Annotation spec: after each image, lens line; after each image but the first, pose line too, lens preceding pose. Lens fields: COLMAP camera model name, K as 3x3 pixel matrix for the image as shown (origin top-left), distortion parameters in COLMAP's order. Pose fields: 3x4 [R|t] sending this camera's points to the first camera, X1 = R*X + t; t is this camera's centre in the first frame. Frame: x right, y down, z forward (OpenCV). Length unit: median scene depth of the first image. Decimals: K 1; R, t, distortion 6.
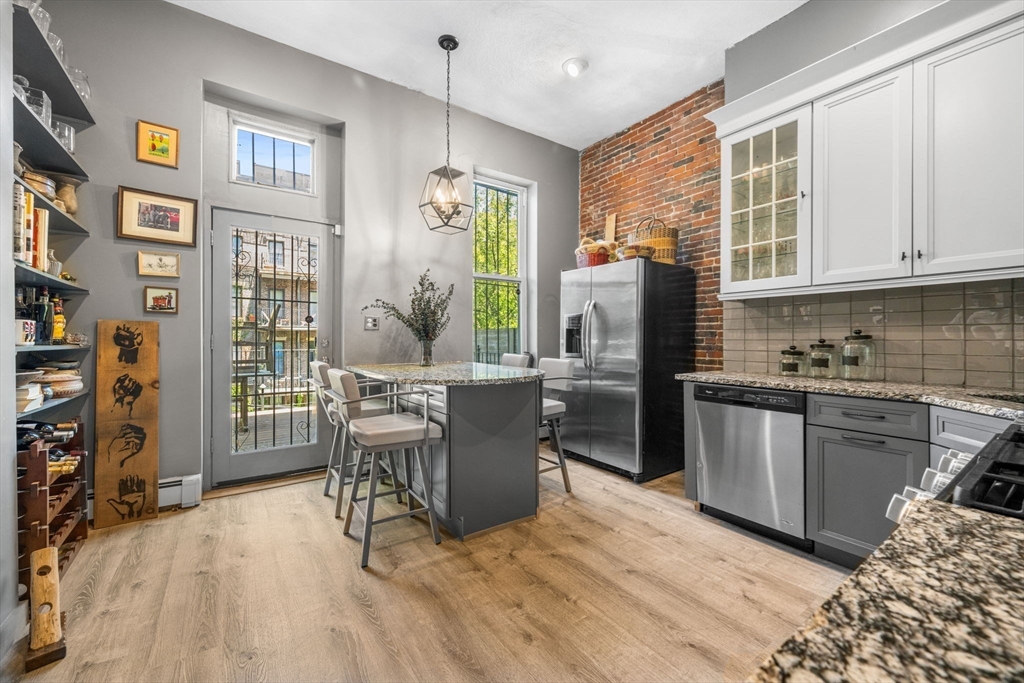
lens RADIAL K [[407.2, 0, 515.4], [0, 407.2, 339.9], [0, 0, 1]] dist [0.000864, 0.000138]
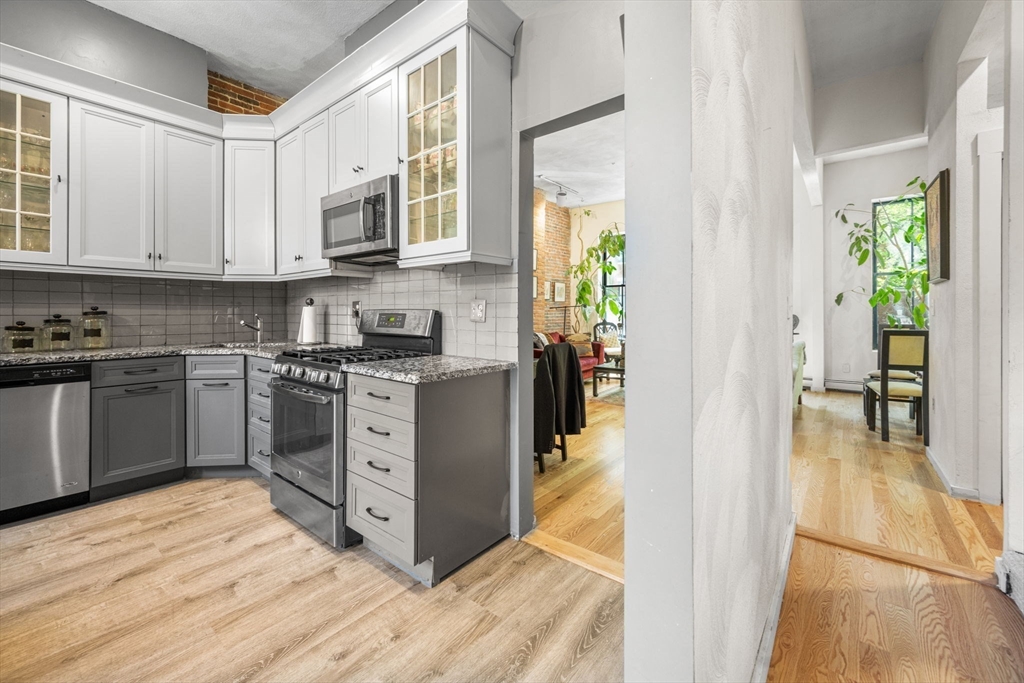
lens RADIAL K [[412.9, 0, 512.4], [0, 412.9, 314.2], [0, 0, 1]] dist [-0.013981, -0.000077]
pose [[-0.281471, -0.000319, 0.959570, -0.710056], [0.001538, 0.999999, 0.000783, -0.001932], [-0.959568, 0.001696, -0.281470, 0.181350]]
